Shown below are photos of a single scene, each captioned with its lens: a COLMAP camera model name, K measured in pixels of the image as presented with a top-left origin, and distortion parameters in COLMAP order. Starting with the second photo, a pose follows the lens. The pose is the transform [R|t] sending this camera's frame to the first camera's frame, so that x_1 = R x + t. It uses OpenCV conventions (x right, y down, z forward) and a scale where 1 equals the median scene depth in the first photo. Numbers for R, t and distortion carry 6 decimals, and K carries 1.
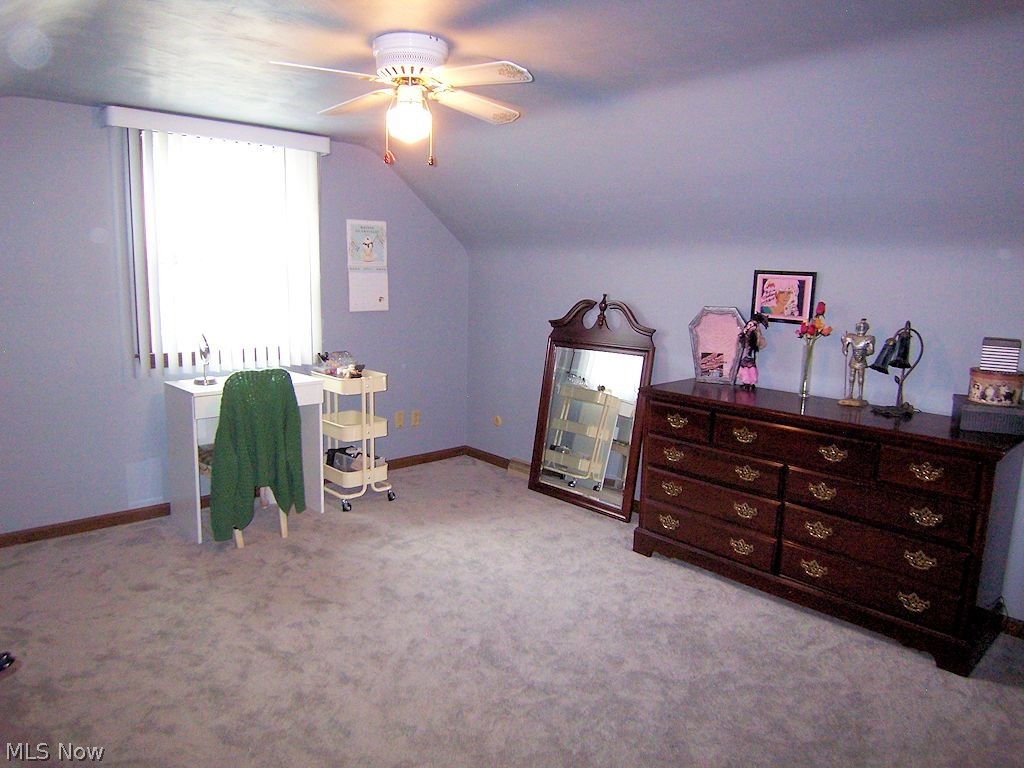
lens RADIAL K [[687.6, 0, 503.4], [0, 687.6, 385.4], [0, 0, 1]] dist [-0.026680, -0.023675]
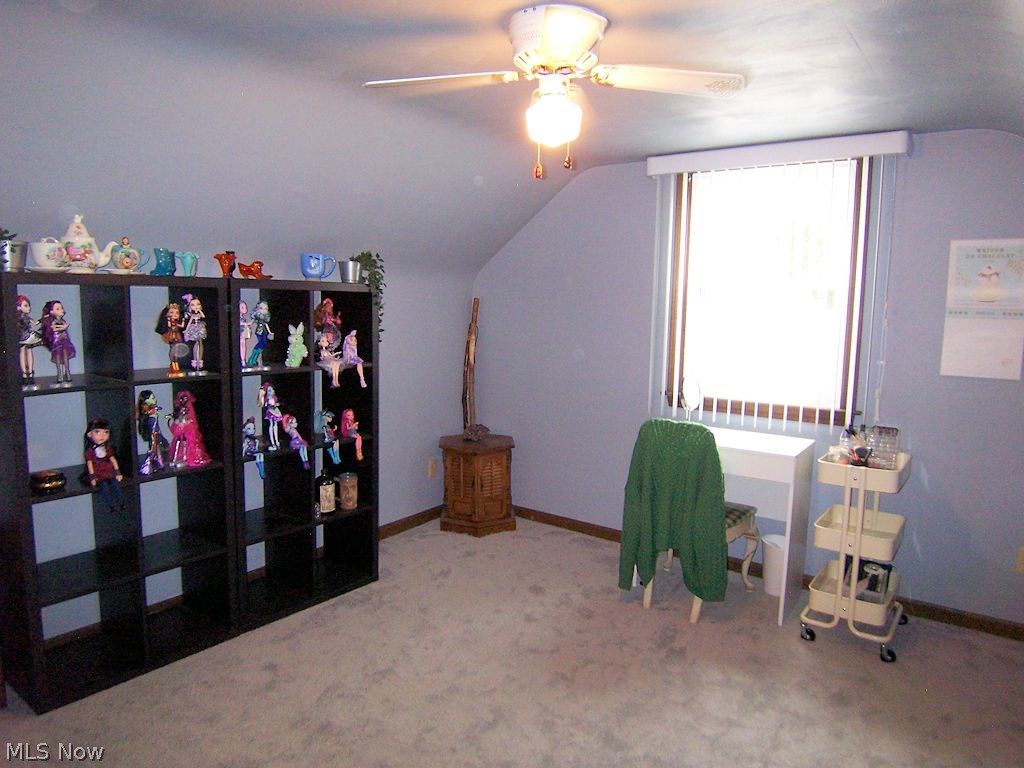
lens RADIAL K [[687.6, 0, 509.9], [0, 687.6, 380.5], [0, 0, 1]] dist [-0.026680, -0.023675]
pose [[0.197332, 0.099715, -0.975252, 0.321737], [-0.173759, 0.982620, 0.065310, -0.066242], [0.964815, 0.156572, 0.211229, 0.413249]]
